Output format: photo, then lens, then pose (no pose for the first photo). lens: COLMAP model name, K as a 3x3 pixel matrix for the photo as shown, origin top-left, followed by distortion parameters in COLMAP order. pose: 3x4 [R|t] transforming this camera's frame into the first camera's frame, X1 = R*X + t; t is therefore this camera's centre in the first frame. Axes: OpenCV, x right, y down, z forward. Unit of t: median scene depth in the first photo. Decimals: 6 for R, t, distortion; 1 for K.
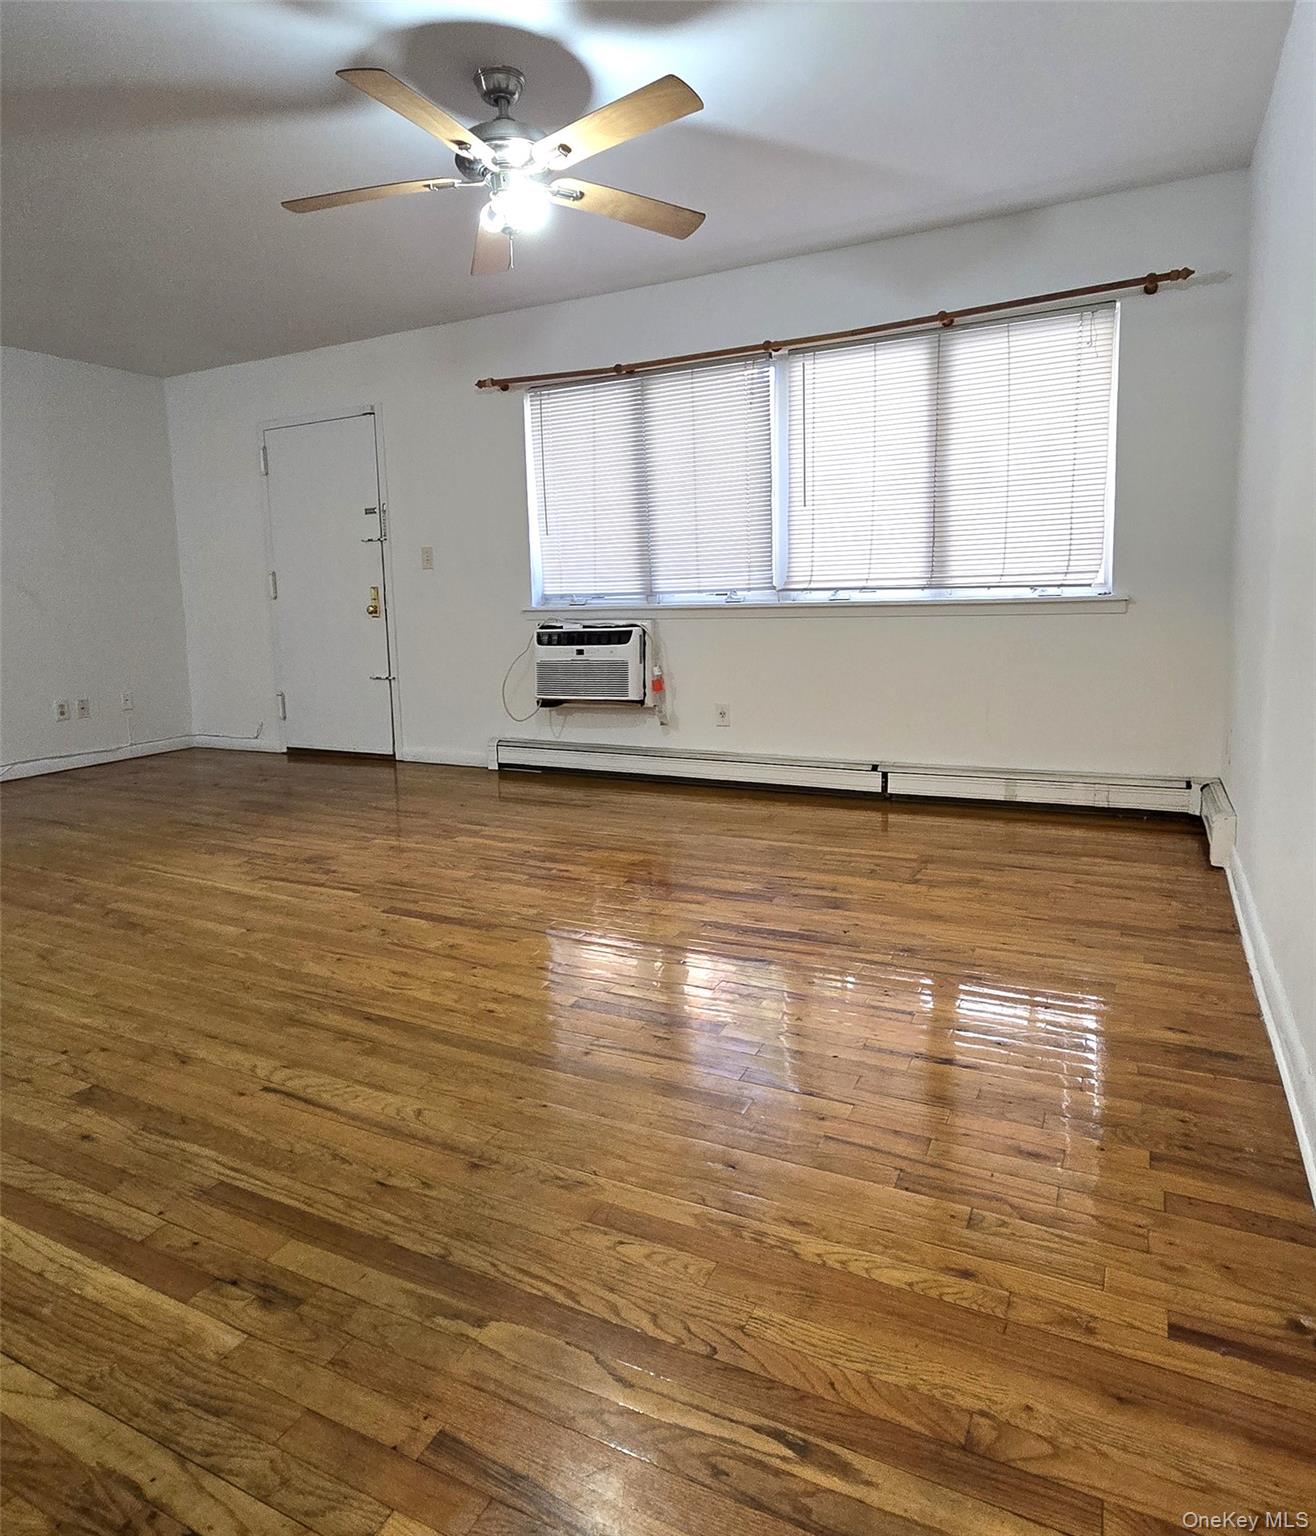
lens RADIAL K [[1001.1, 0, 660.8], [0, 1001.1, 705.0], [0, 0, 1]] dist [-0.002283, -0.000152]
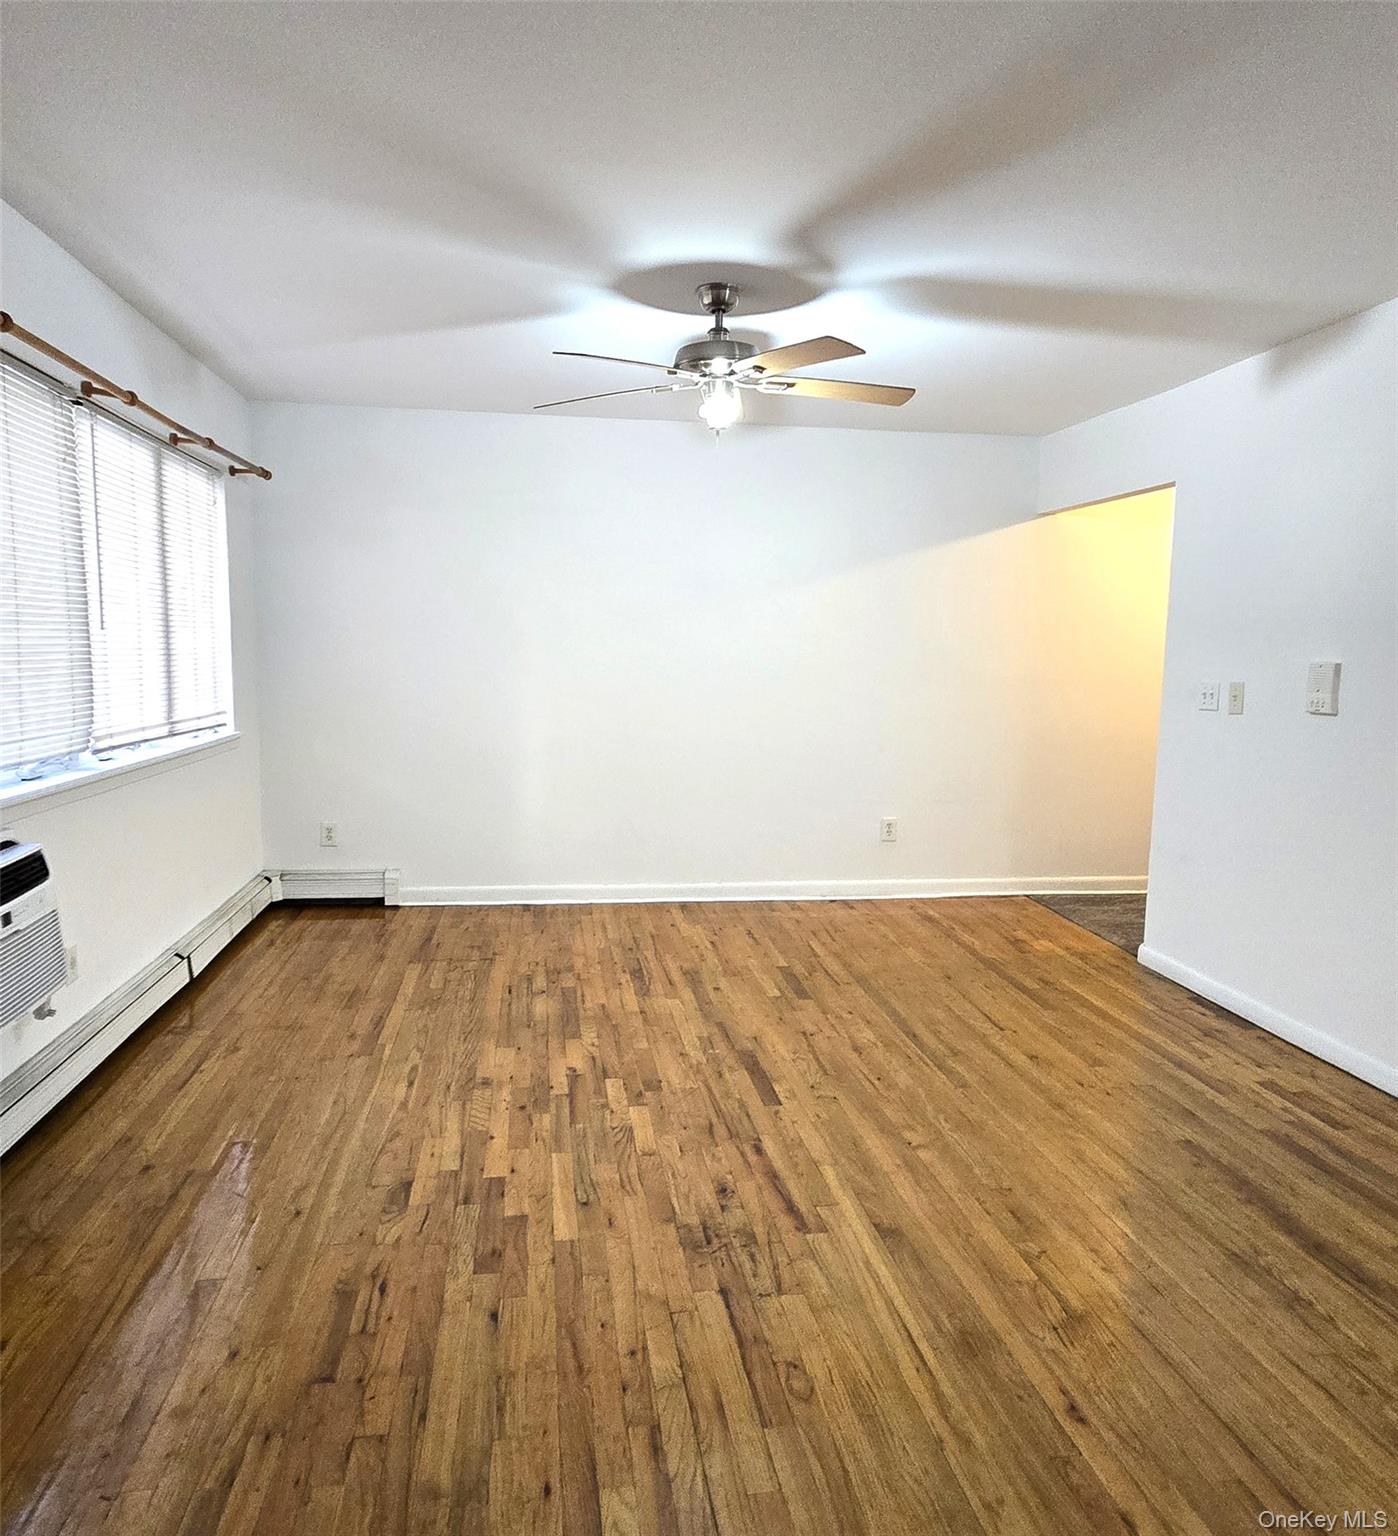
lens RADIAL K [[1028.5, 0, 699.0], [0, 1028.5, 768.0], [0, 0, 1]] dist [0.002630, 0.002511]
pose [[-0.592014, -0.072478, 0.802662, -0.647022], [0.096326, 0.982445, 0.159759, -0.169428], [-0.800150, 0.171897, -0.574640, 1.036200]]
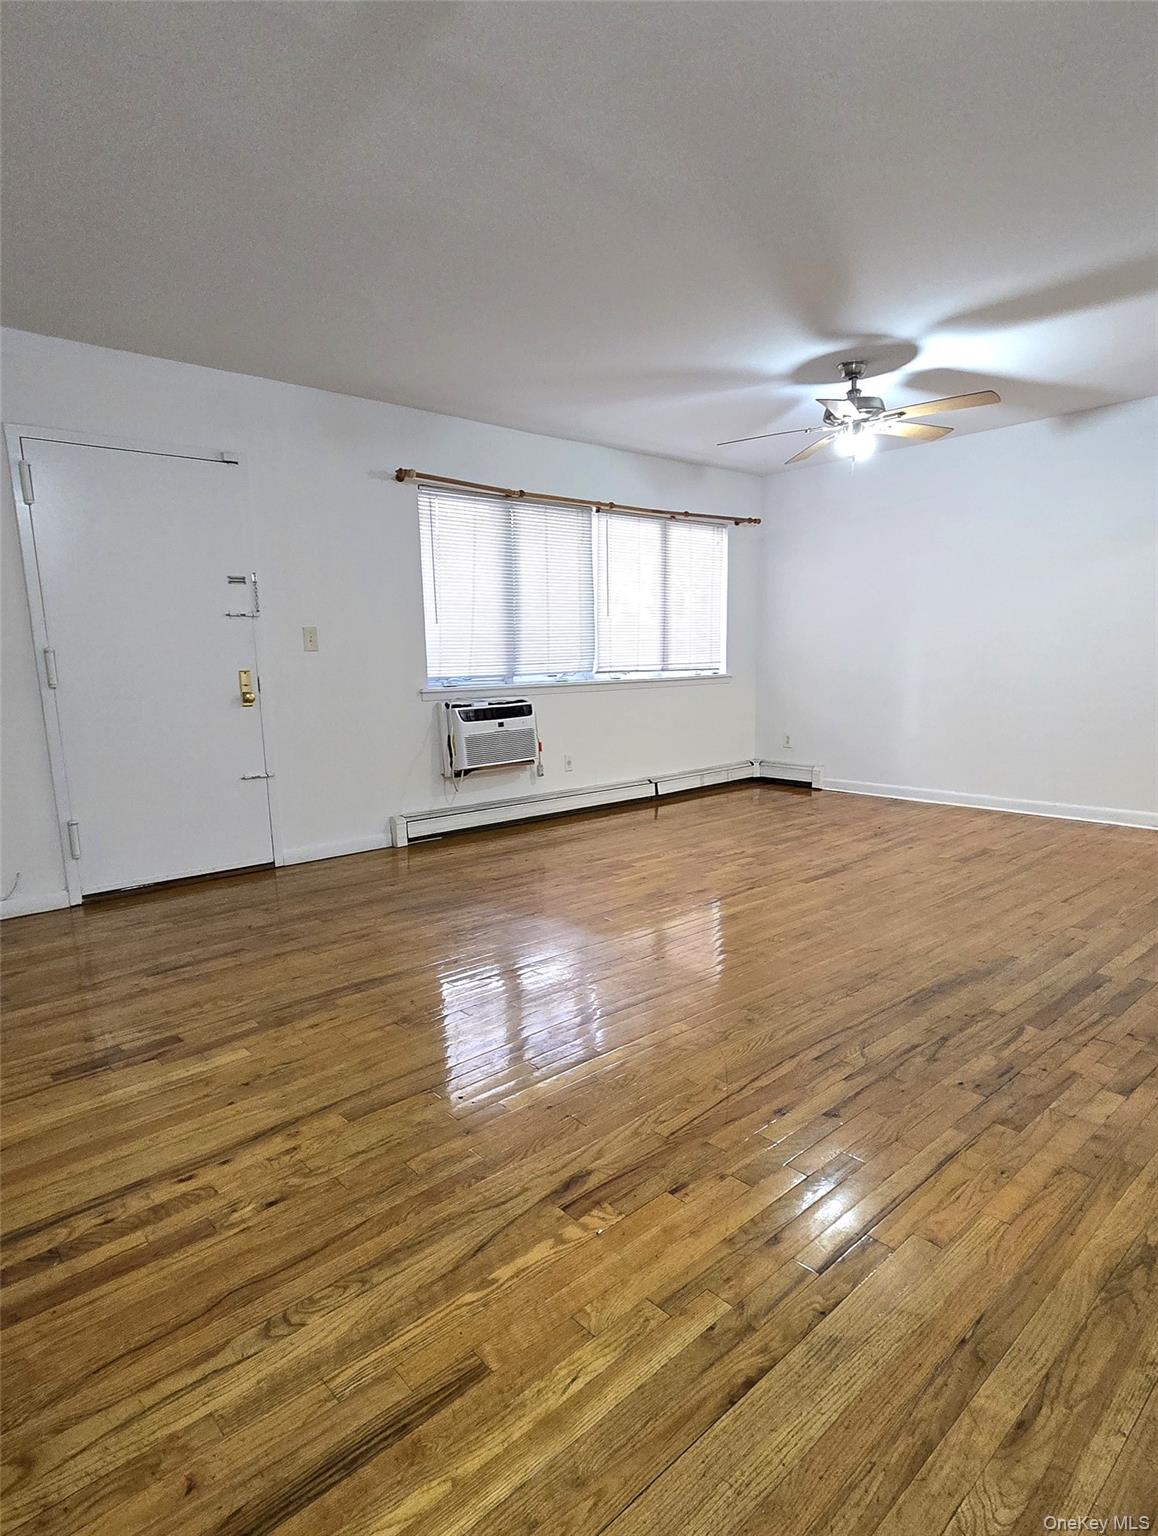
lens RADIAL K [[858.4, 0, 576.6], [0, 858.4, 812.1], [0, 0, 1]] dist [0.000876, 0.000267]
pose [[0.337808, -0.148218, 0.929471, -1.050797], [0.121278, 0.986145, 0.113178, -0.056495], [-0.933369, 0.074492, 0.351103, 0.577619]]
